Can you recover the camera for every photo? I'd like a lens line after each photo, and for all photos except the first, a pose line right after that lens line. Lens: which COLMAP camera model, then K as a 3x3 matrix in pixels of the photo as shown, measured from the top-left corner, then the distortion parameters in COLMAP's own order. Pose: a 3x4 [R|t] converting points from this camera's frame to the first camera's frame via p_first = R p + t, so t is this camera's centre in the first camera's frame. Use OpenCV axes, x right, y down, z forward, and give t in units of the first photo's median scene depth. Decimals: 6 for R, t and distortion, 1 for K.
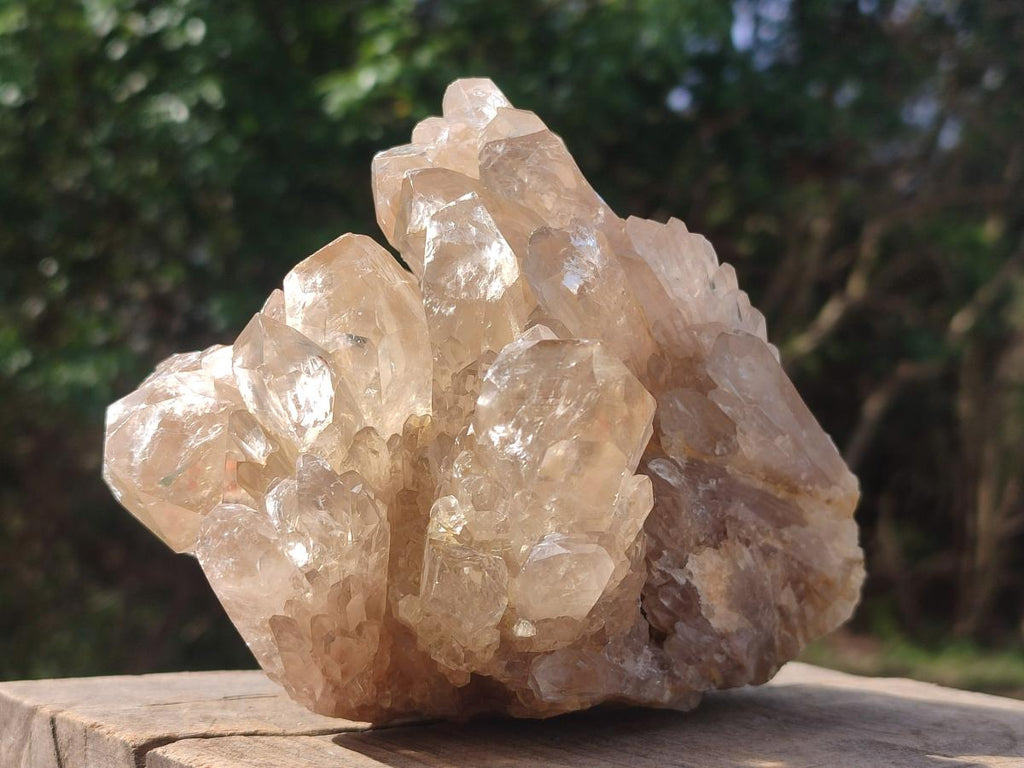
lens RADIAL K [[1531.4, 0, 512.0], [0, 1531.4, 384.0], [0, 0, 1]] dist [0.320333, -2.204662]
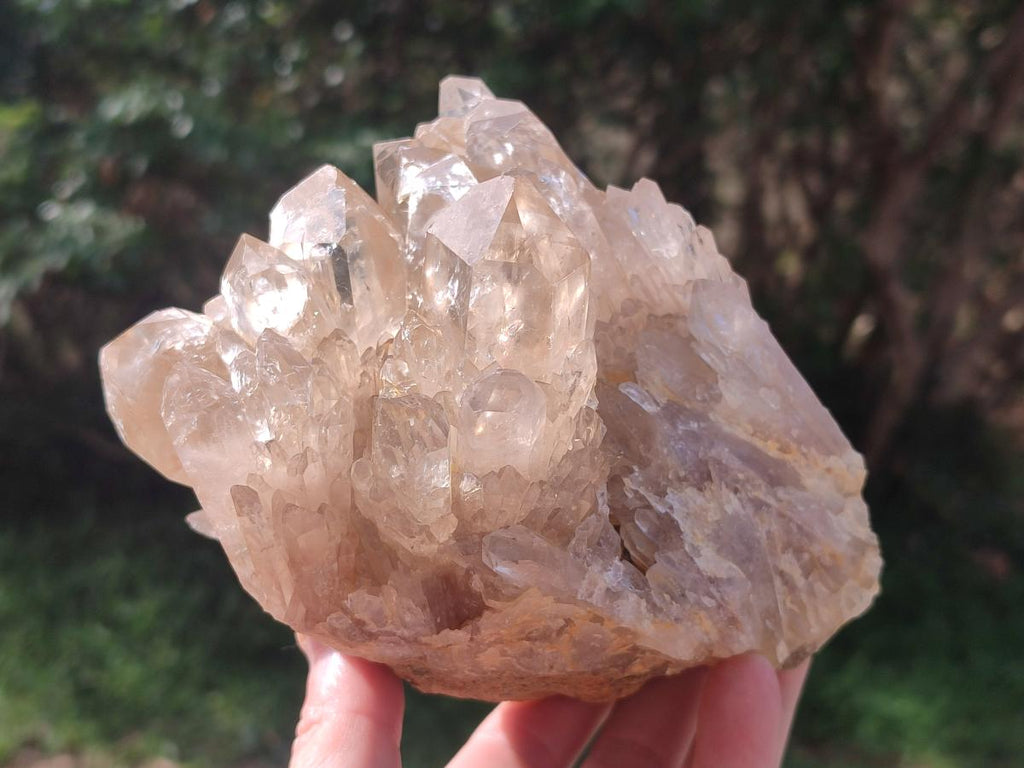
lens RADIAL K [[1531.4, 0, 512.0], [0, 1531.4, 384.0], [0, 0, 1]] dist [0.320333, -2.204662]
pose [[0.989444, -0.039216, -0.139509, 0.152357], [-0.003487, 0.955968, -0.293450, 0.331799], [0.144874, 0.290839, 0.945740, 0.018411]]
